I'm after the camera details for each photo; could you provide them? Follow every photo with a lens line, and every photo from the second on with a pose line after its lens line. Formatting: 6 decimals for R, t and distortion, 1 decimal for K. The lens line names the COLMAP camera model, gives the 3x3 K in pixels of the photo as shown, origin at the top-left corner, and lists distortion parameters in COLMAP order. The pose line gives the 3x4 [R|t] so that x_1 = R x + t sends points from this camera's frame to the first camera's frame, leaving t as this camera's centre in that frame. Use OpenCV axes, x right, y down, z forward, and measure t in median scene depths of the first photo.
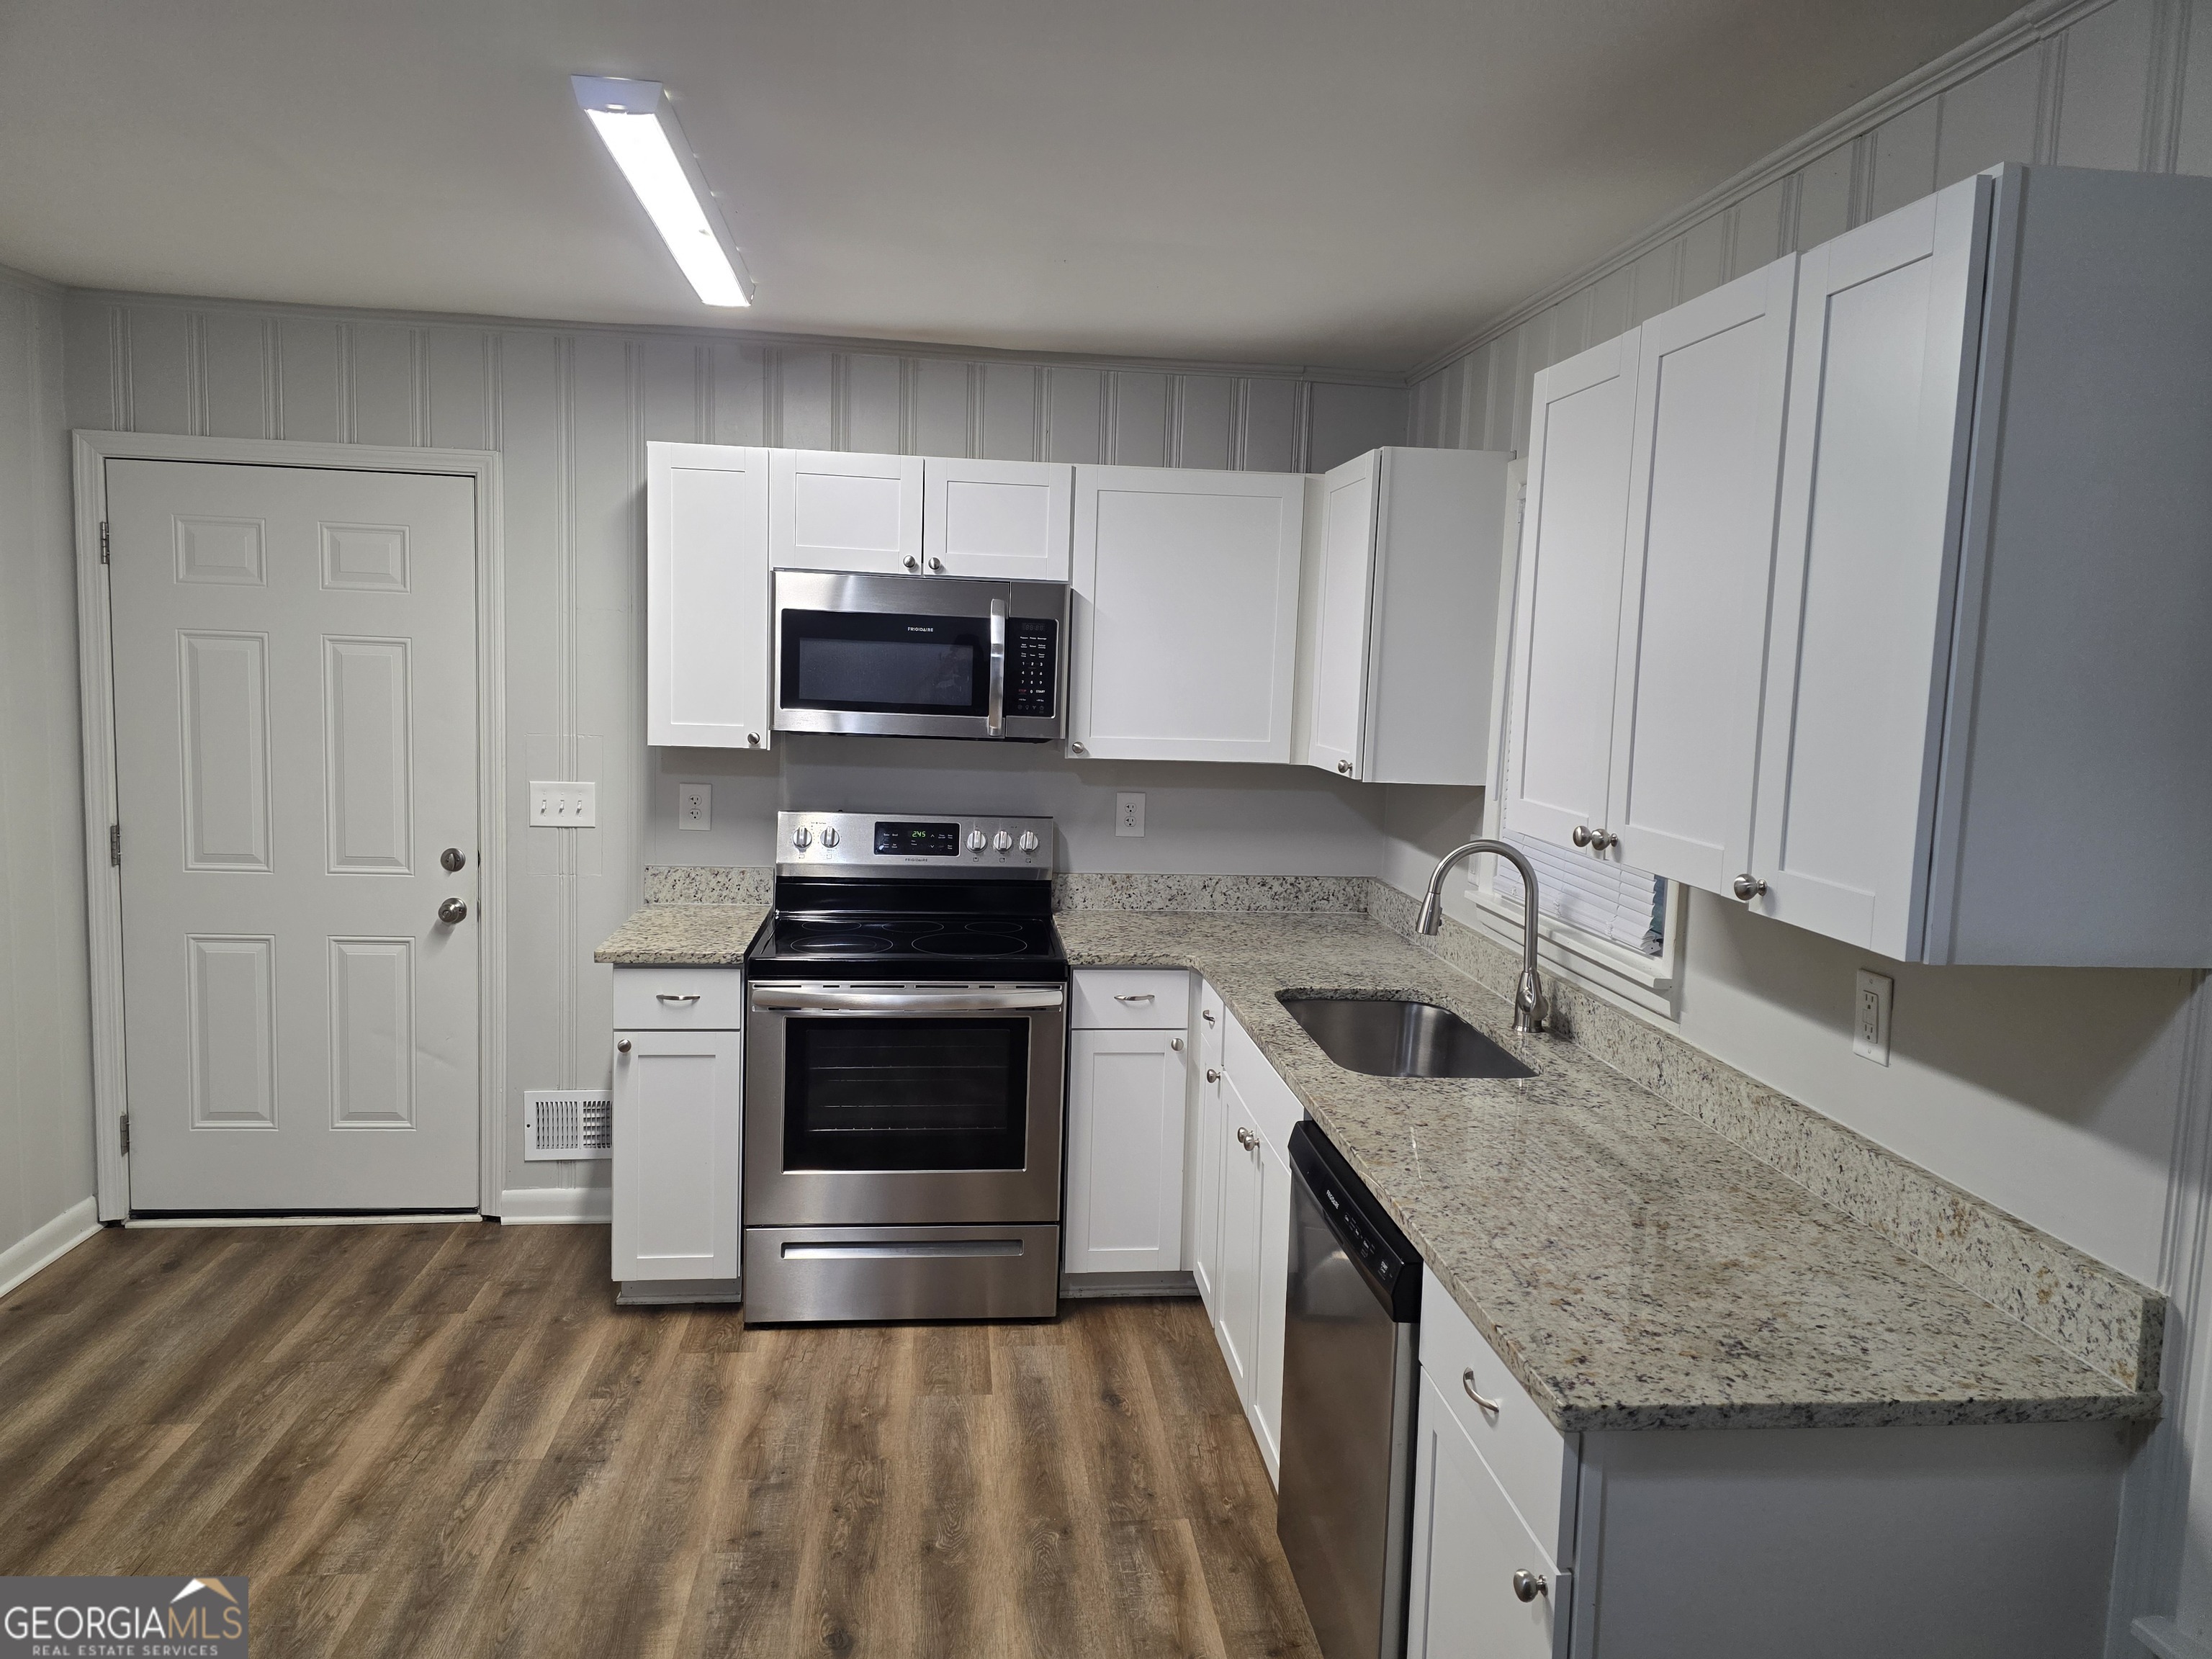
lens RADIAL K [[1484.7, 0, 1096.9], [0, 1484.7, 804.1], [0, 0, 1]] dist [0.074503, -0.068682]
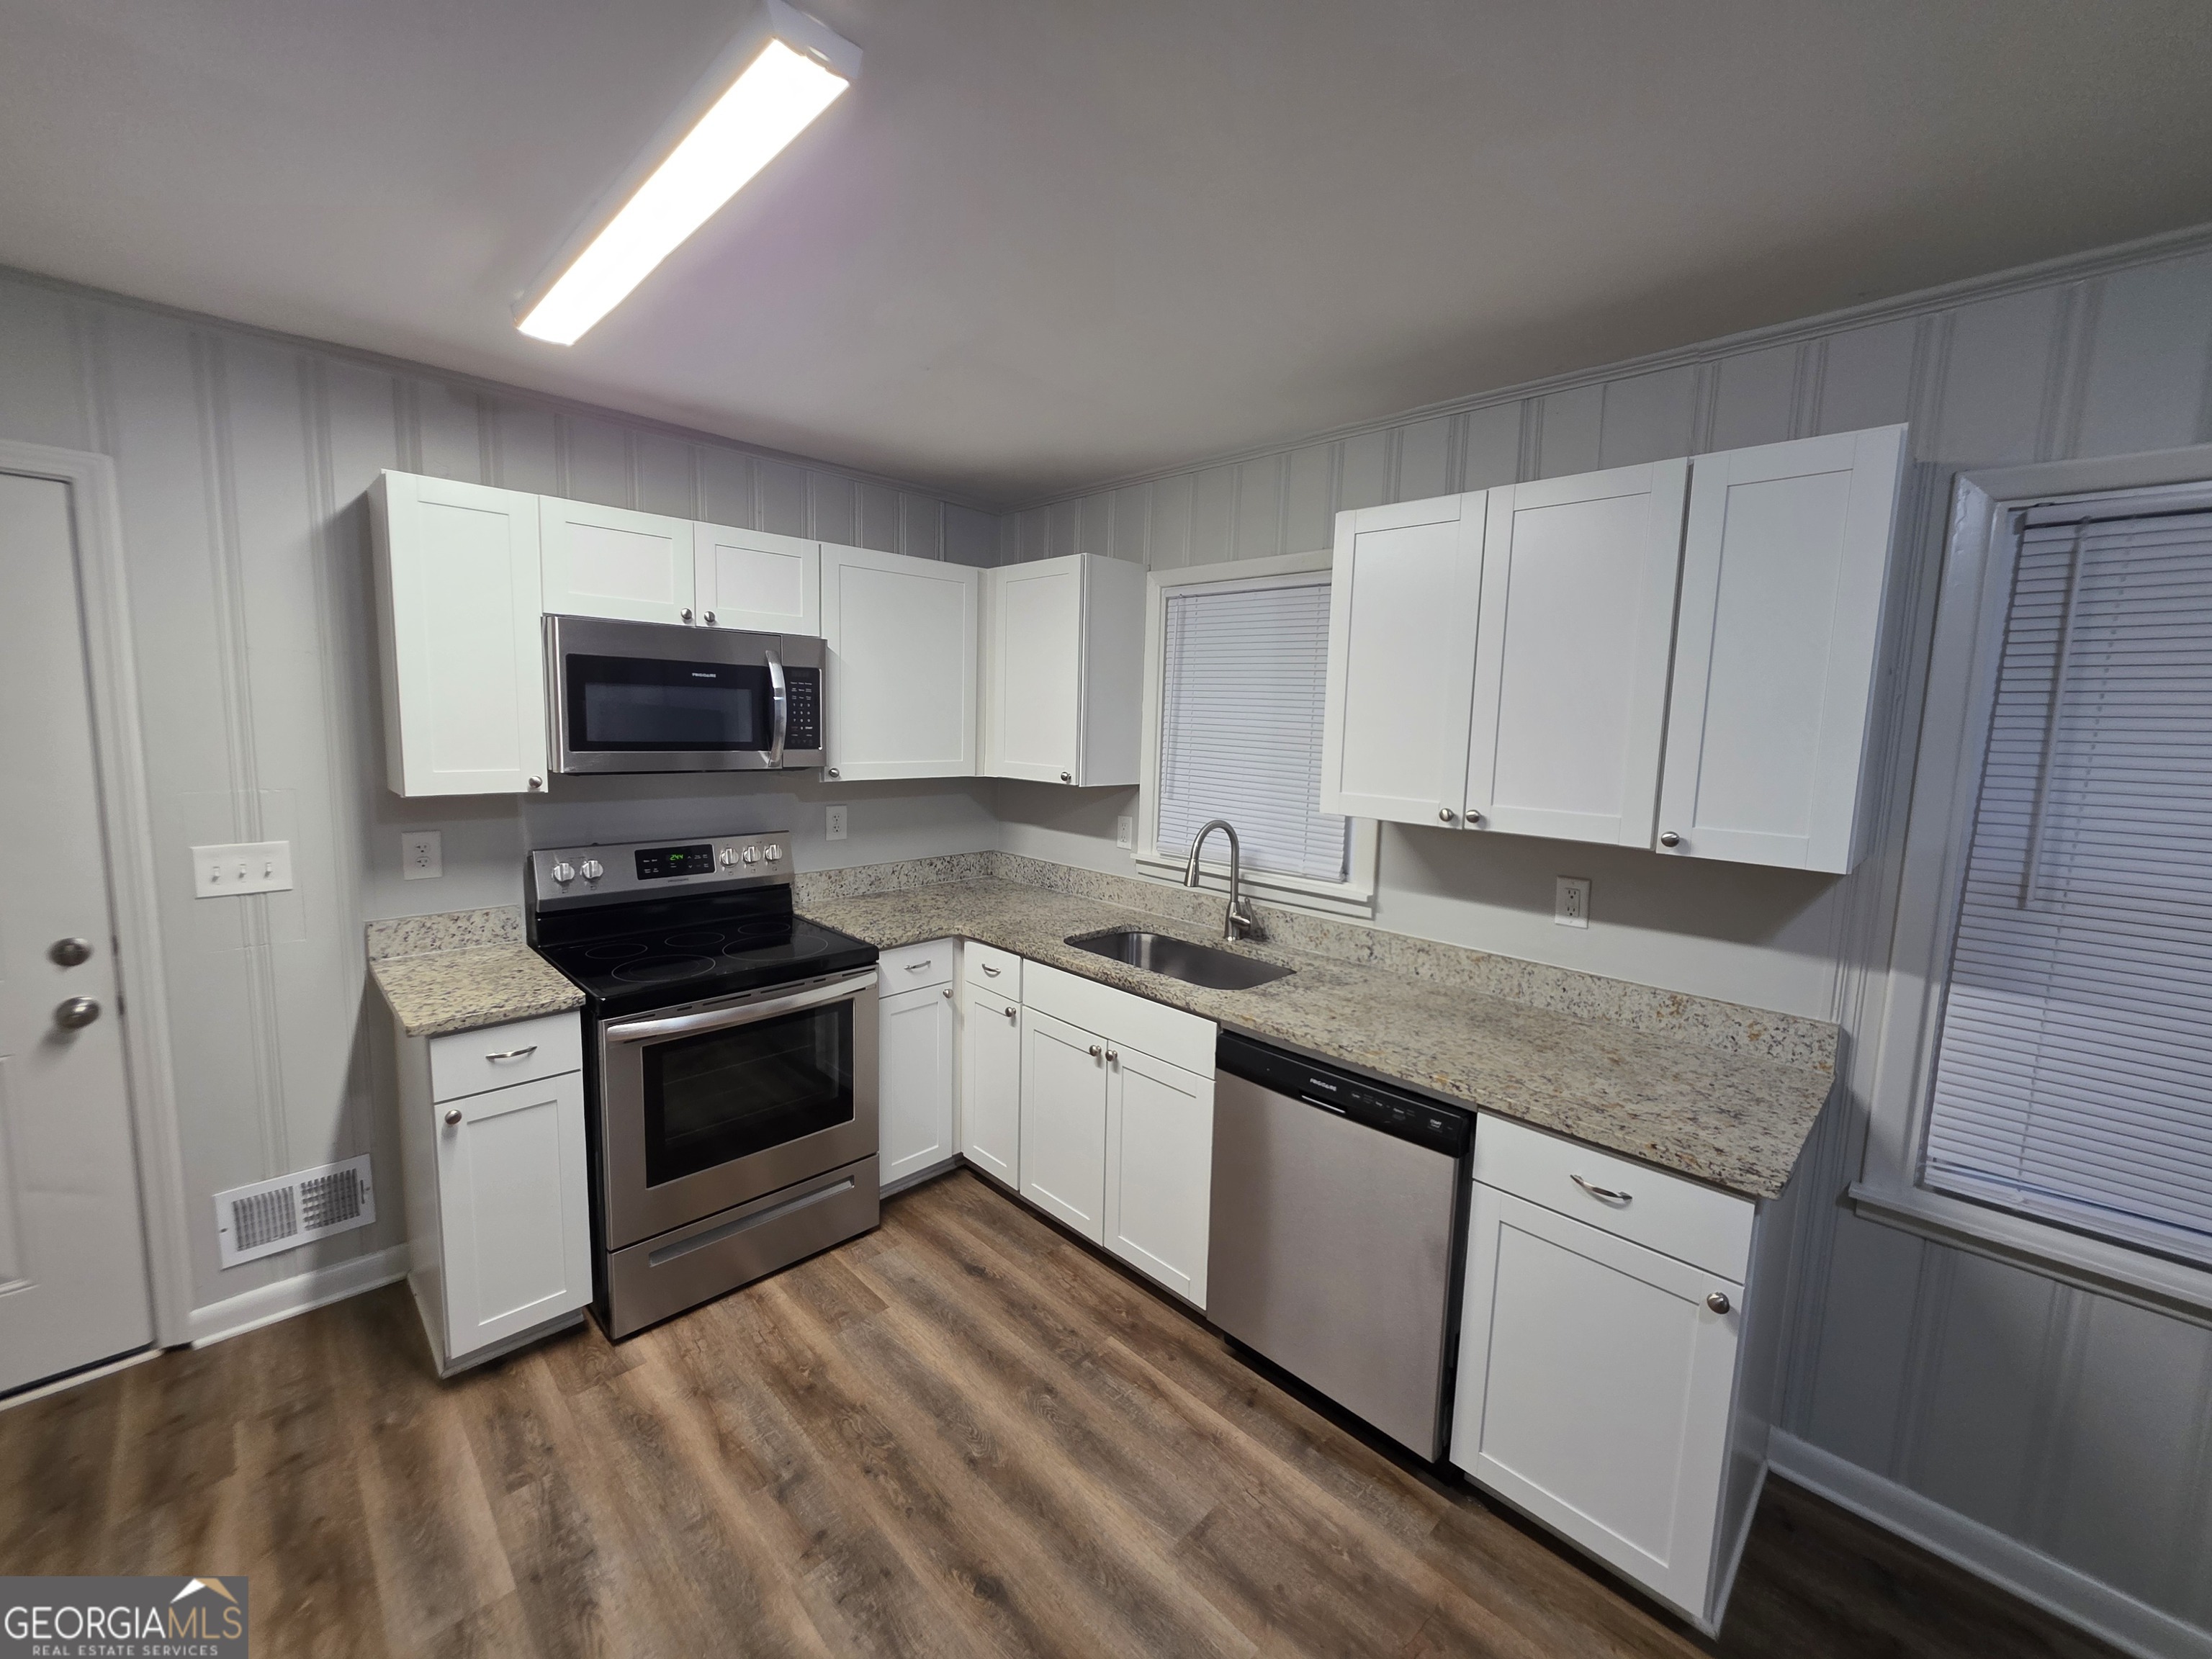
lens RADIAL K [[884.2, 0, 1108.5], [0, 884.2, 816.3], [0, 0, 1]] dist [-0.002639, 0.001234]
pose [[0.776694, -0.085328, 0.624071, -0.341977], [0.063996, 0.996345, 0.056581, -0.033777], [-0.626618, -0.004008, 0.779316, 0.325005]]
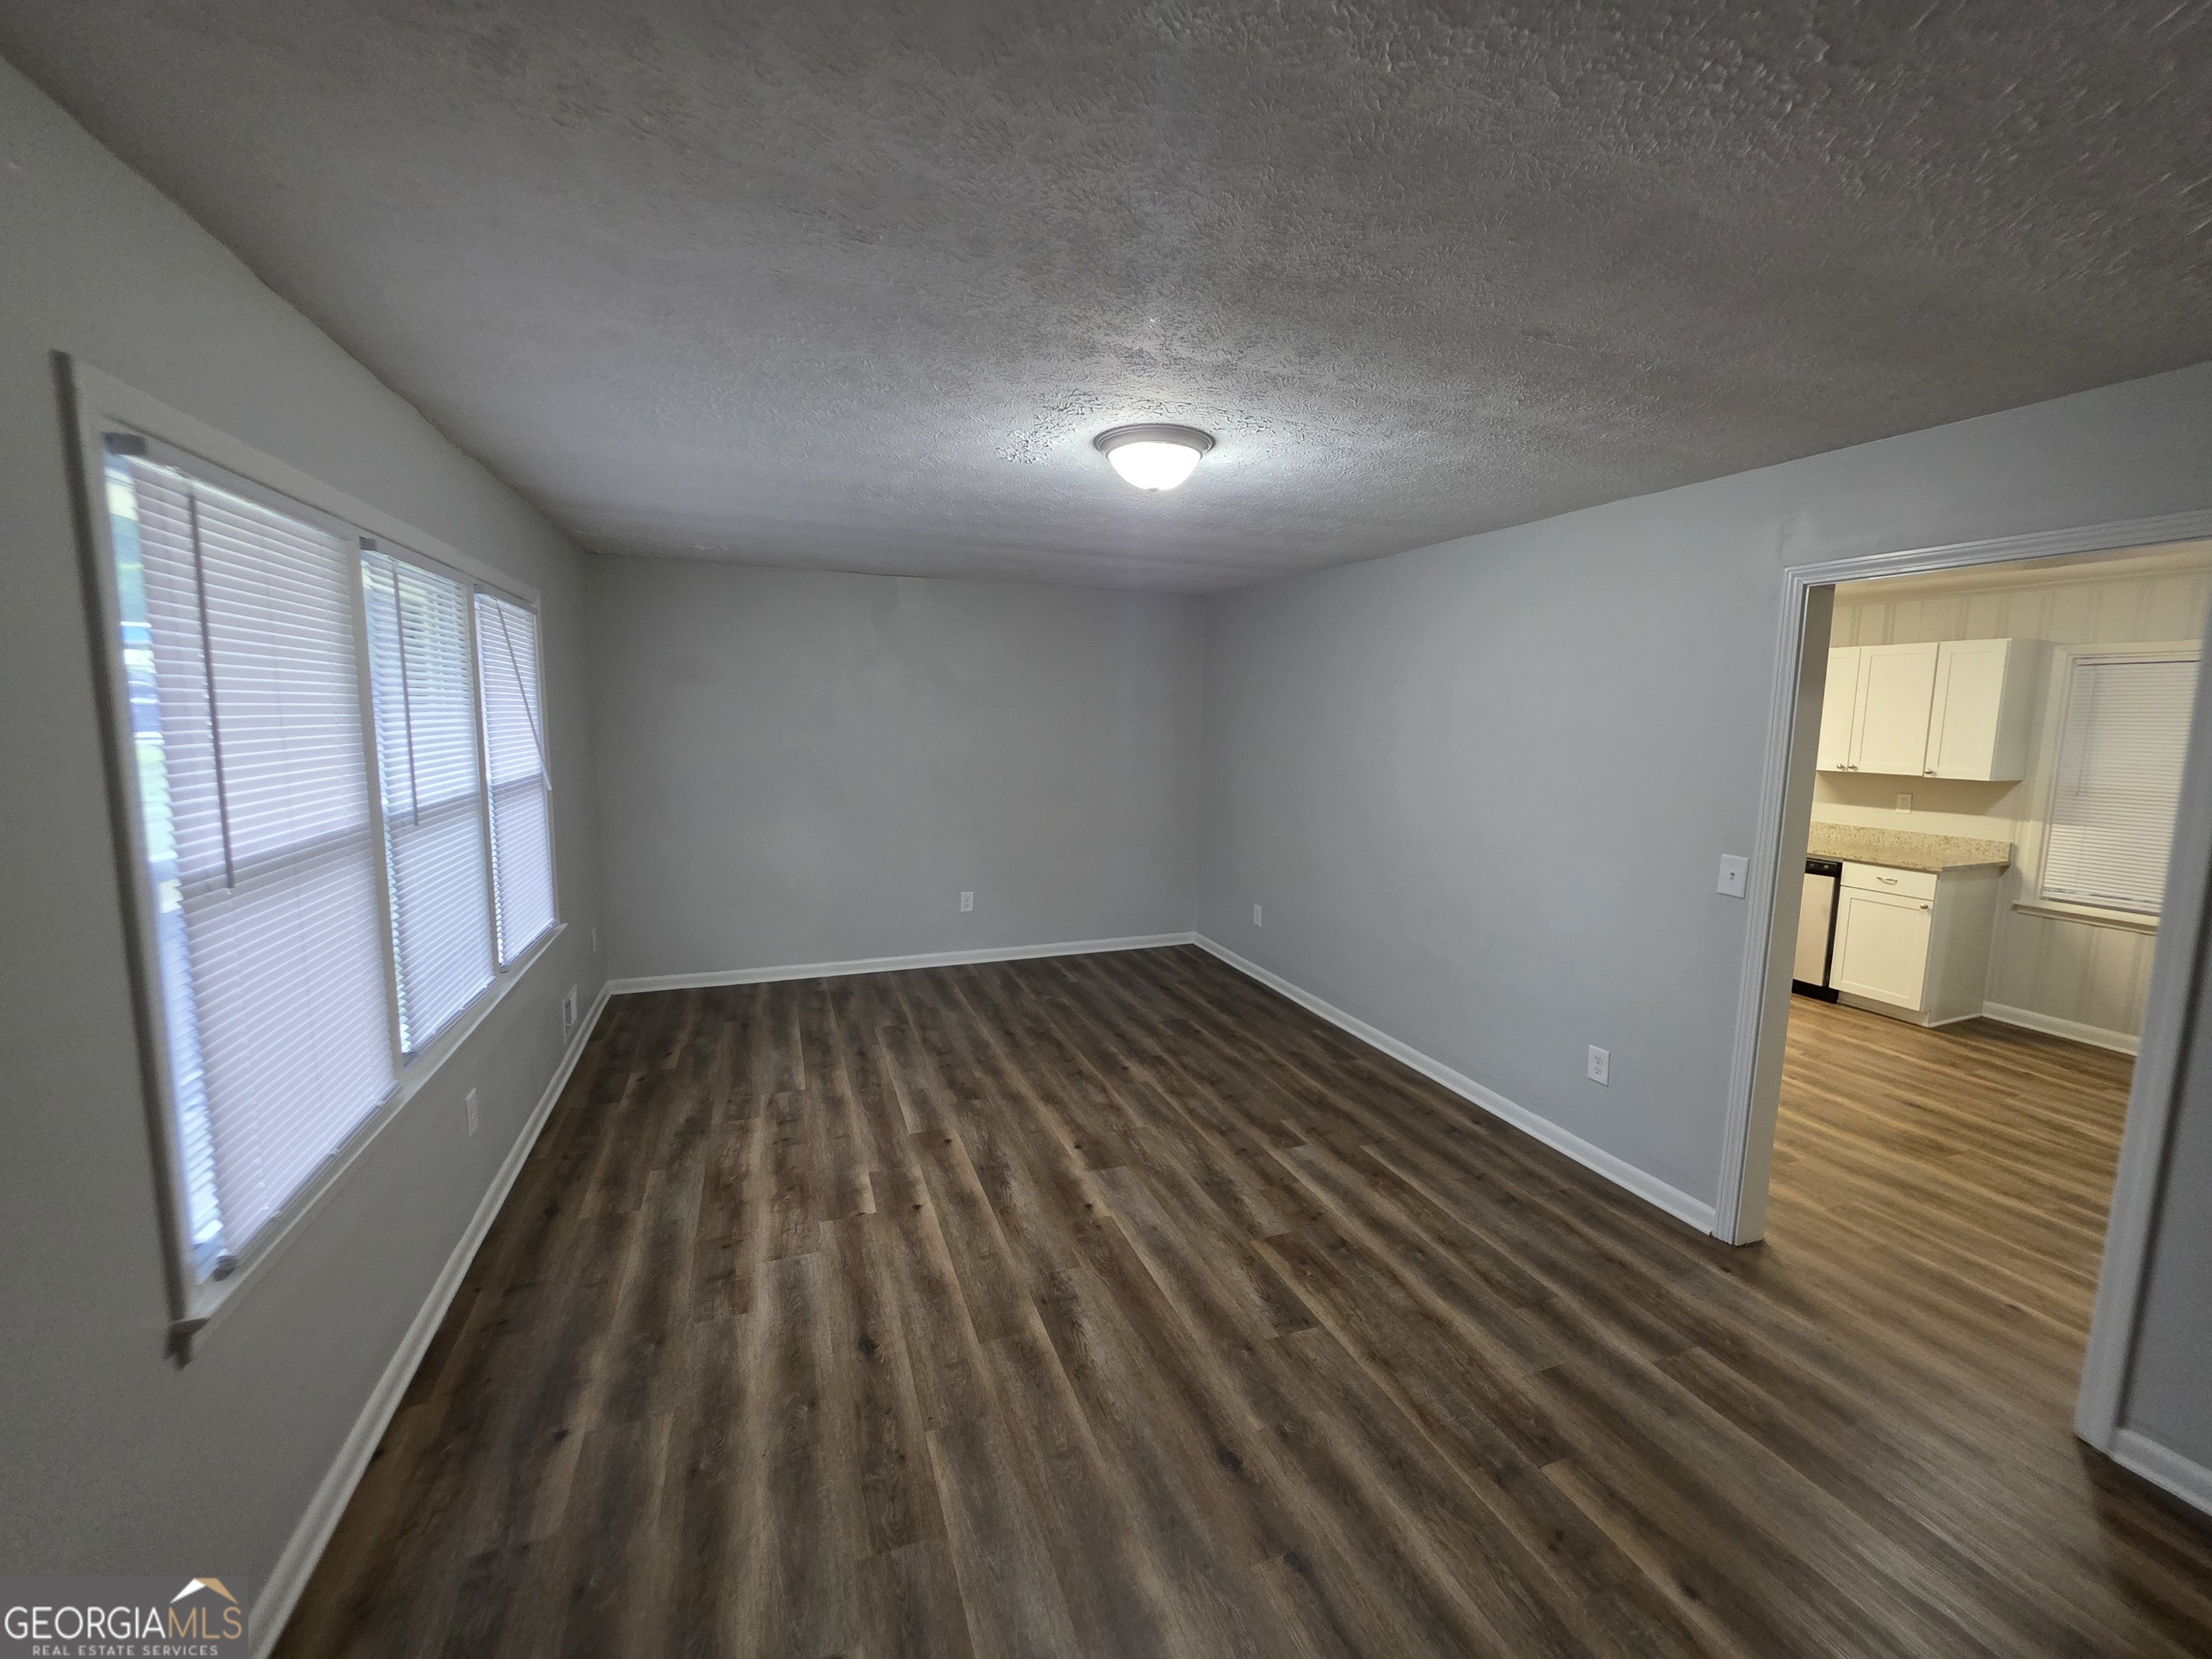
lens RADIAL K [[884.2, 0, 1112.2], [0, 884.2, 828.3], [0, 0, 1]] dist [-0.002639, 0.001234]
pose [[0.961077, -0.049350, 0.271837, -1.496012], [0.042344, 0.998604, 0.031582, 0.019067], [-0.273016, -0.018842, 0.961825, -0.532420]]
